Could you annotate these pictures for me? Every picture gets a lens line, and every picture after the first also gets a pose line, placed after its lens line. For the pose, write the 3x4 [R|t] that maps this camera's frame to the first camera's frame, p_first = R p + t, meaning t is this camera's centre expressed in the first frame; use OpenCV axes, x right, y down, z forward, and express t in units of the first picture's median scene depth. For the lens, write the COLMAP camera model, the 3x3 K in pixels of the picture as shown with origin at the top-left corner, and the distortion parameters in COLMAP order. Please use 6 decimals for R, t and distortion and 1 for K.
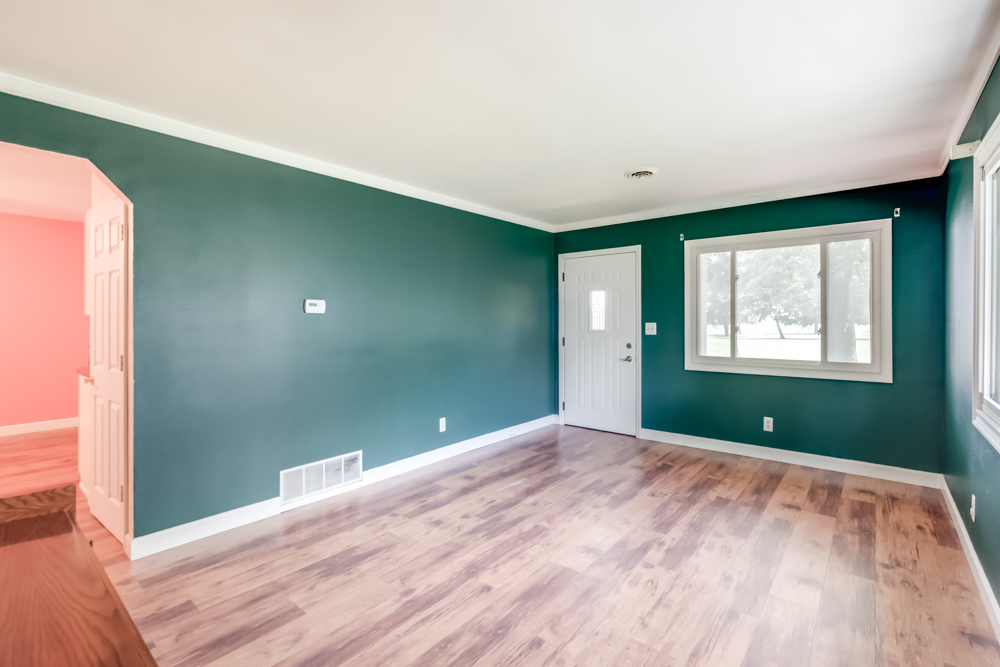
lens RADIAL K [[453.3, 0, 500.3], [0, 453.3, 325.3], [0, 0, 1]] dist [-0.002590, -0.000697]
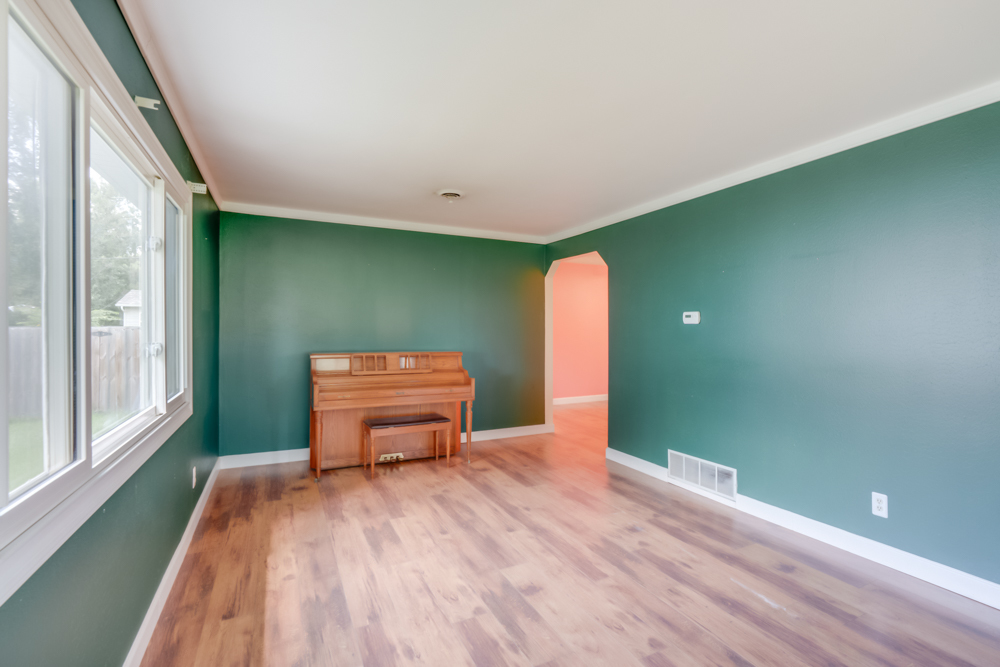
lens RADIAL K [[453.3, 0, 498.0], [0, 453.3, 333.0], [0, 0, 1]] dist [-0.002590, -0.000697]
pose [[-0.414913, 0.004255, -0.909851, 0.932560], [-0.011717, 0.999881, 0.010020, -0.010696], [0.909786, 0.014818, -0.414814, 1.175291]]
